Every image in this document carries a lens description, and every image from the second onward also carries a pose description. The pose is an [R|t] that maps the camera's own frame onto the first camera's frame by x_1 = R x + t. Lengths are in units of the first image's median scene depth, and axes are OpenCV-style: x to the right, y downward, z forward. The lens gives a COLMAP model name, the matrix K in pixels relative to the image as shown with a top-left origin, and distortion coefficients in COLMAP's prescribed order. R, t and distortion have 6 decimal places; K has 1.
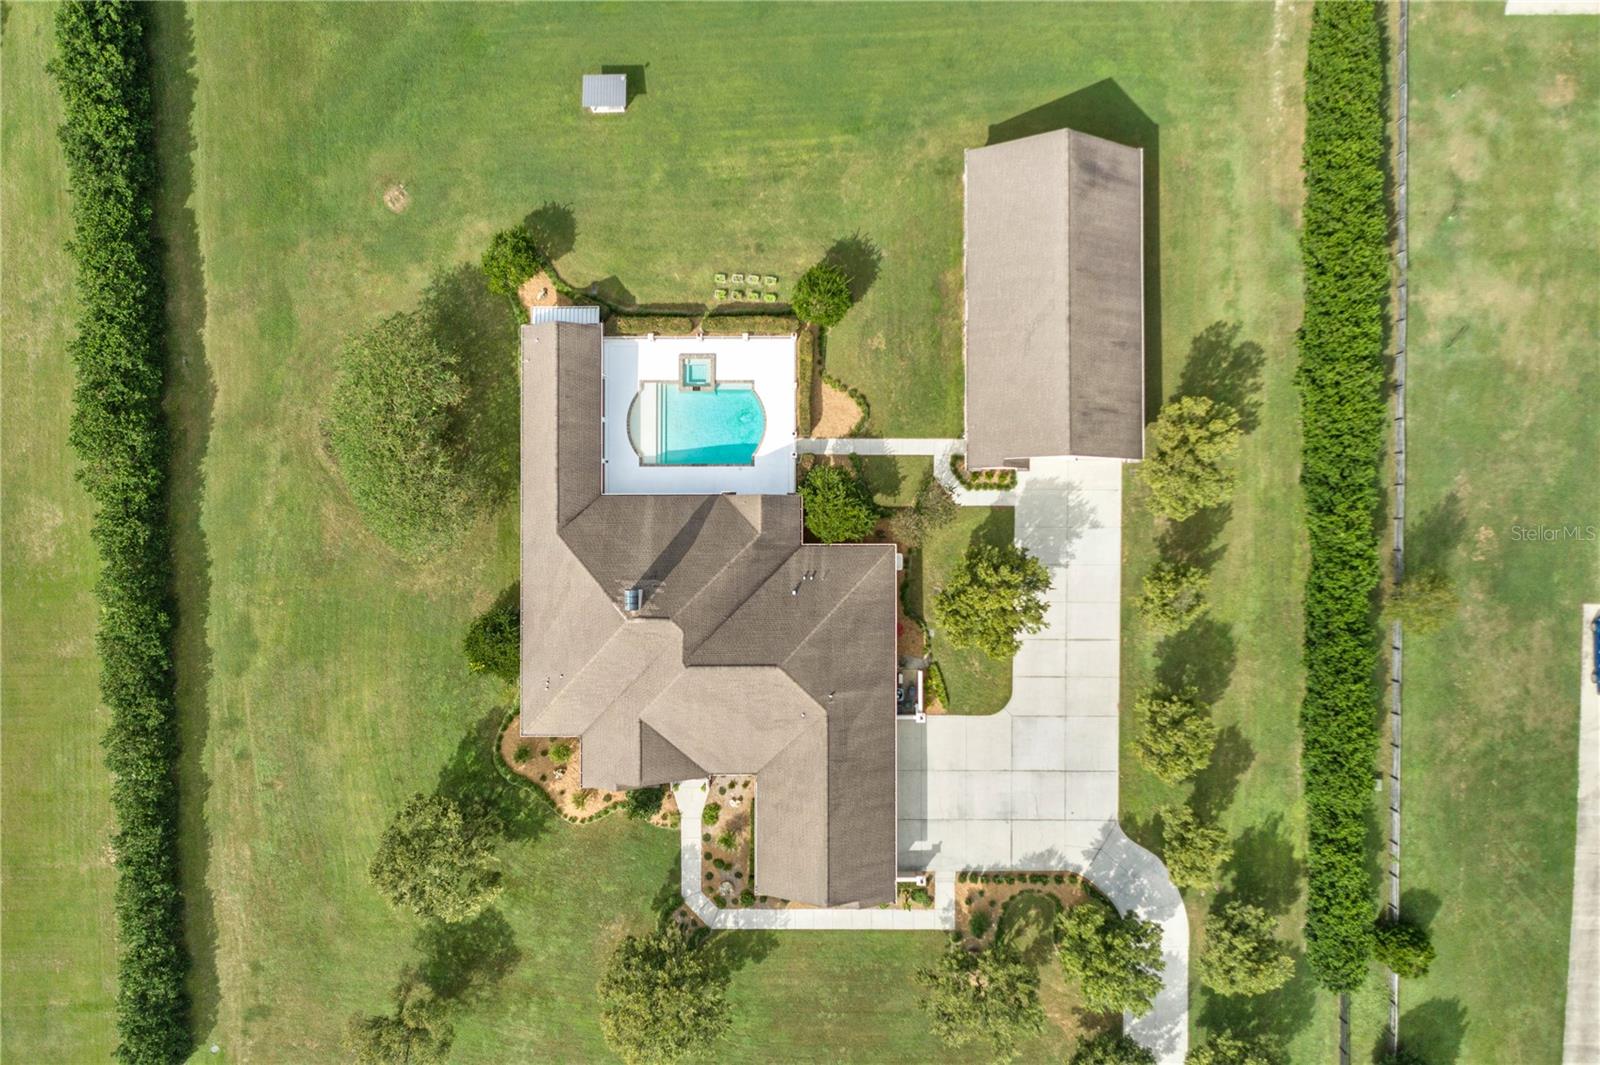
lens RADIAL K [[1089.4, 0, 800.0], [0, 1089.4, 532.5], [0, 0, 1]] dist [-0.005099, 0.018046]
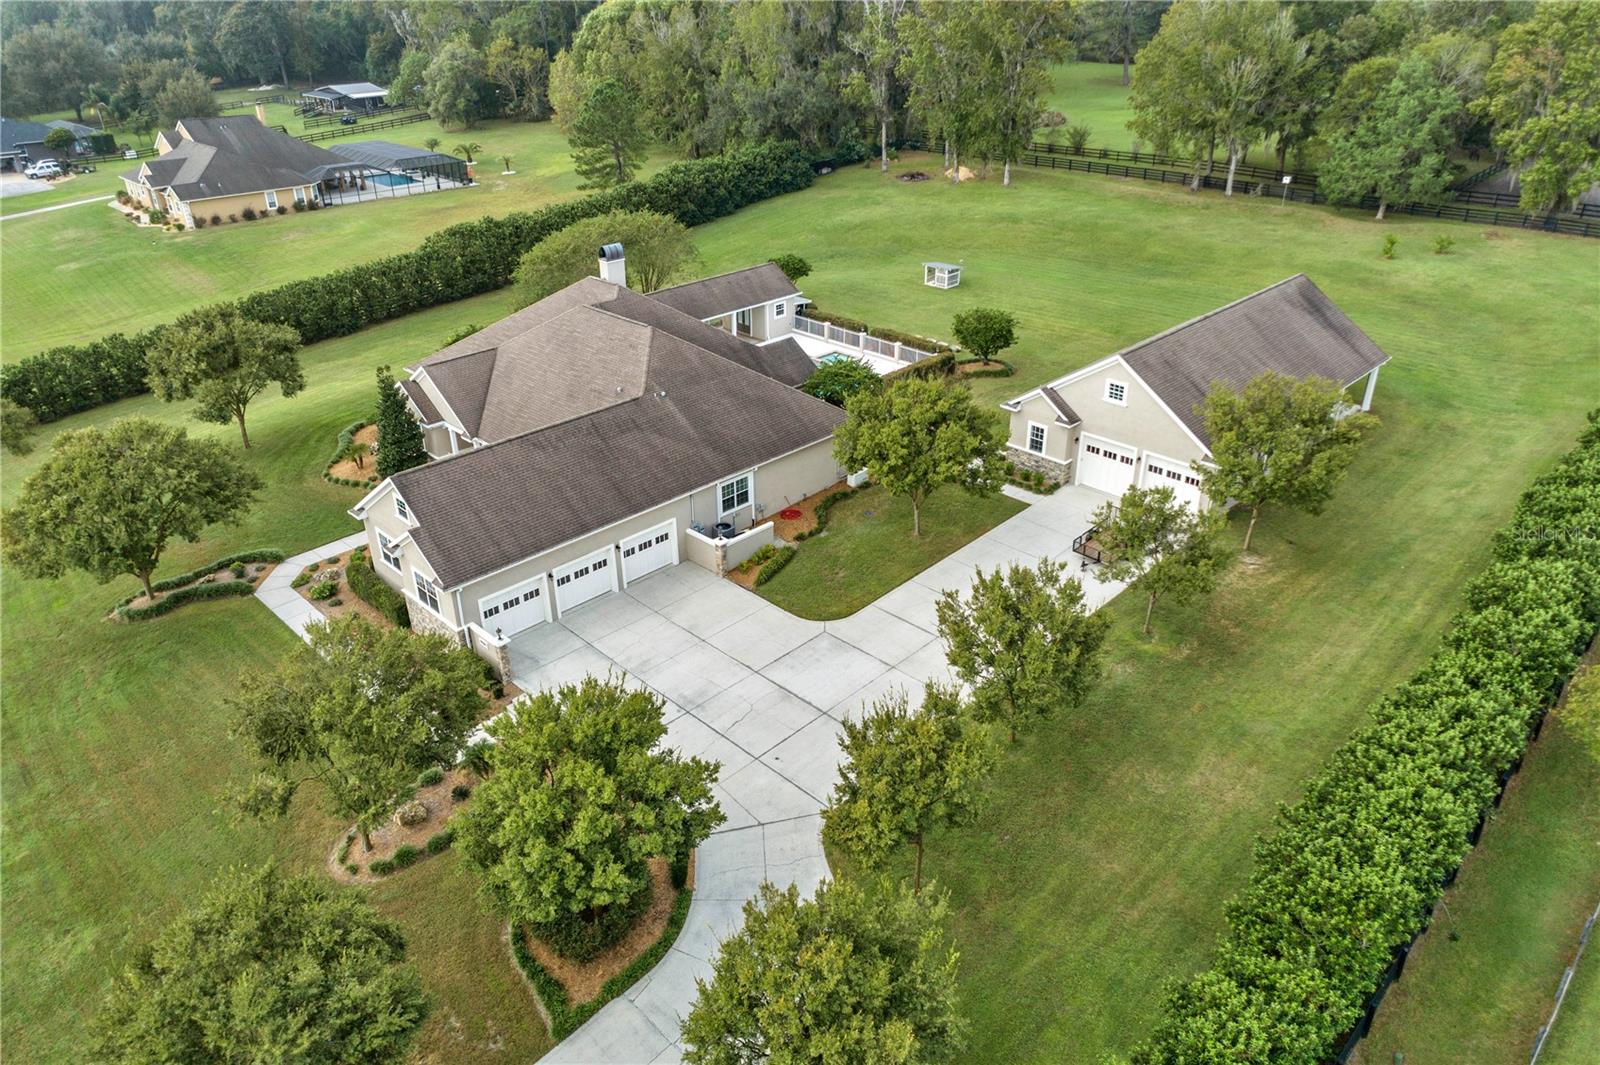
lens RADIAL K [[1089.4, 0, 800.0], [0, 1089.4, 532.5], [0, 0, 1]] dist [-0.005099, 0.018046]
pose [[0.709583, 0.338045, -0.618237, 0.527943], [-0.704619, 0.343134, -0.621105, 0.522096], [0.002176, 0.876347, 0.481675, 0.660958]]
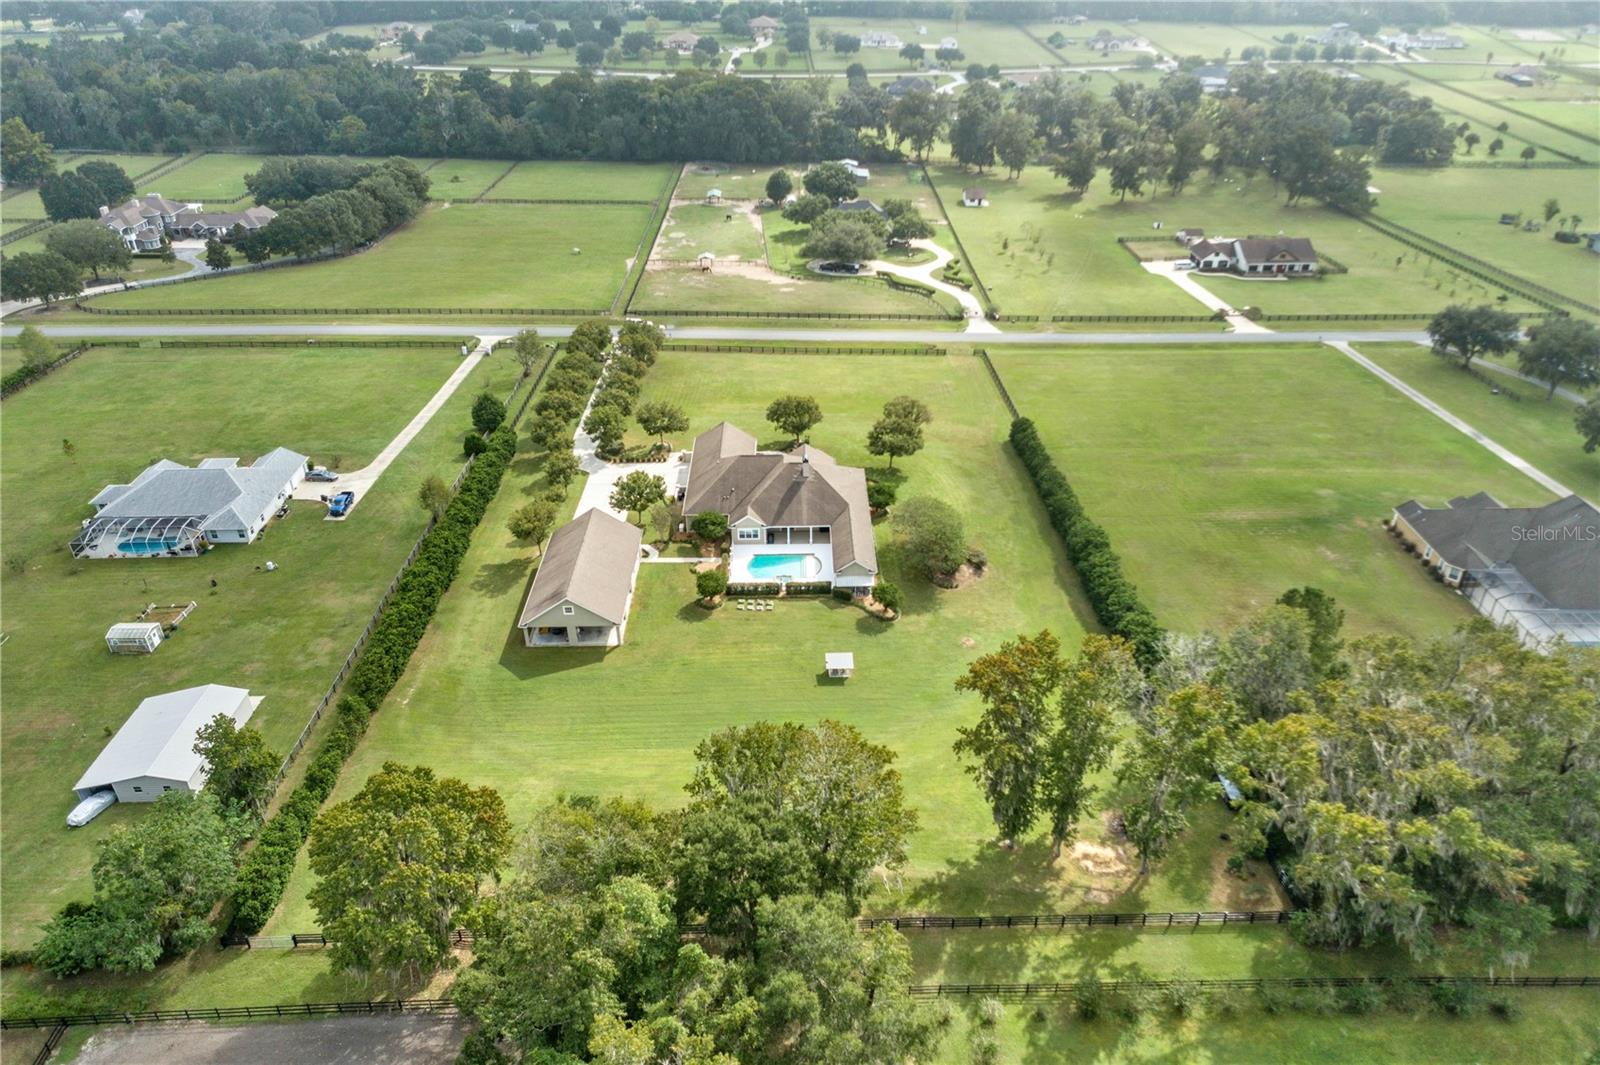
lens RADIAL K [[1089.4, 0, 800.0], [0, 1089.4, 532.5], [0, 0, 1]] dist [-0.005099, 0.018046]
pose [[-0.999848, 0.017263, 0.002320, -0.126496], [-0.006422, -0.489174, 0.872163, -1.690860], [0.016190, 0.872015, 0.489211, 0.045938]]
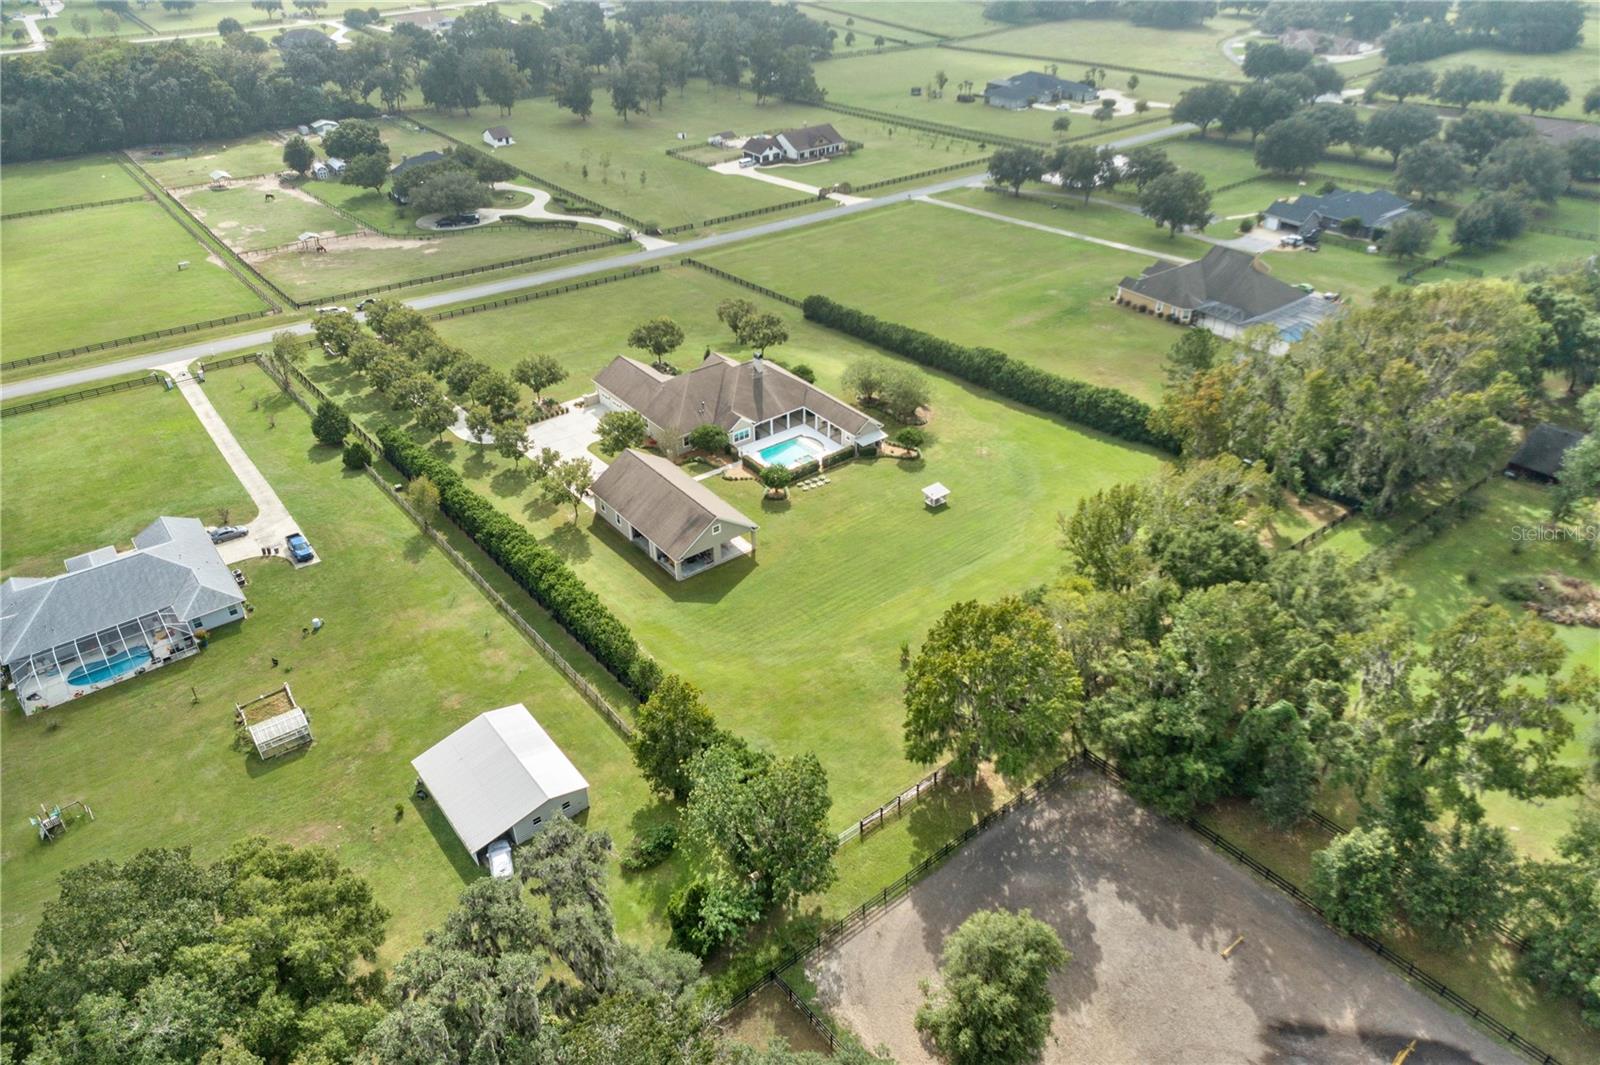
lens RADIAL K [[1089.4, 0, 800.0], [0, 1089.4, 532.5], [0, 0, 1]] dist [-0.005099, 0.018046]
pose [[-0.794437, 0.344761, -0.500010, 0.960278], [-0.606803, -0.415723, 0.677469, -1.545780], [0.025699, 0.841614, 0.539467, 0.037988]]
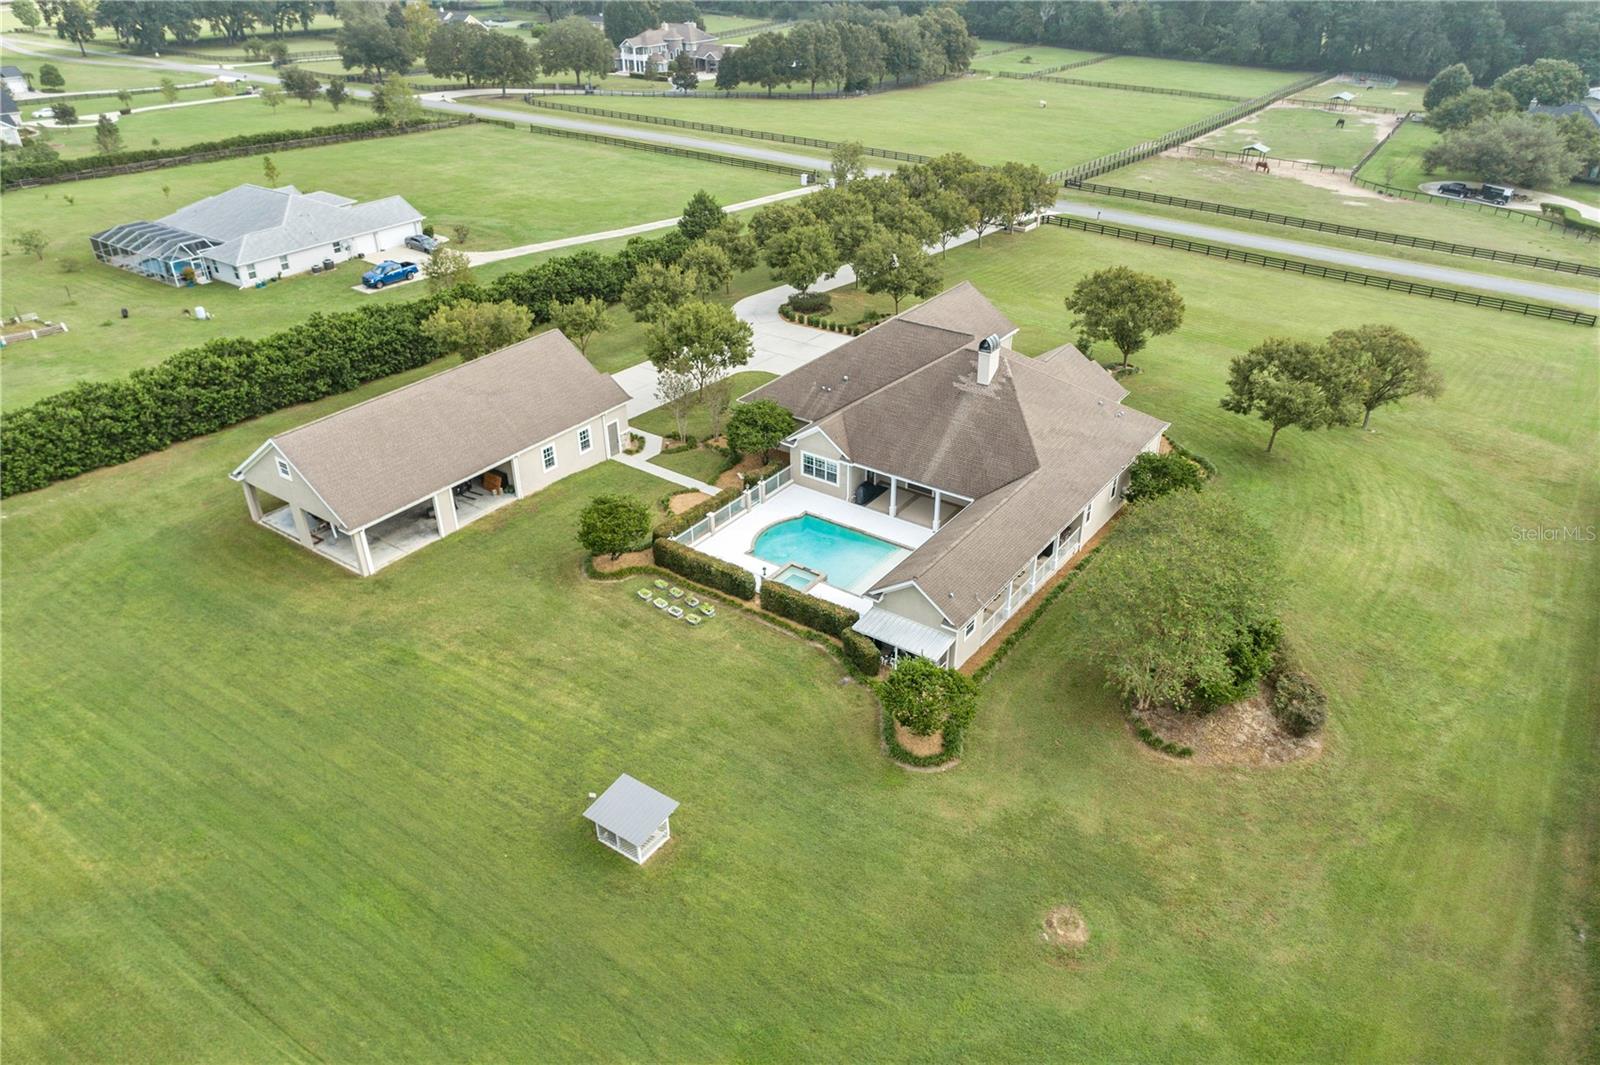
lens RADIAL K [[1089.4, 0, 800.0], [0, 1089.4, 532.5], [0, 0, 1]] dist [-0.005099, 0.018046]
pose [[-0.809271, -0.285156, 0.513583, -0.490446], [0.587435, -0.393986, 0.706891, -0.685673], [0.000770, 0.873763, 0.486352, 0.593644]]
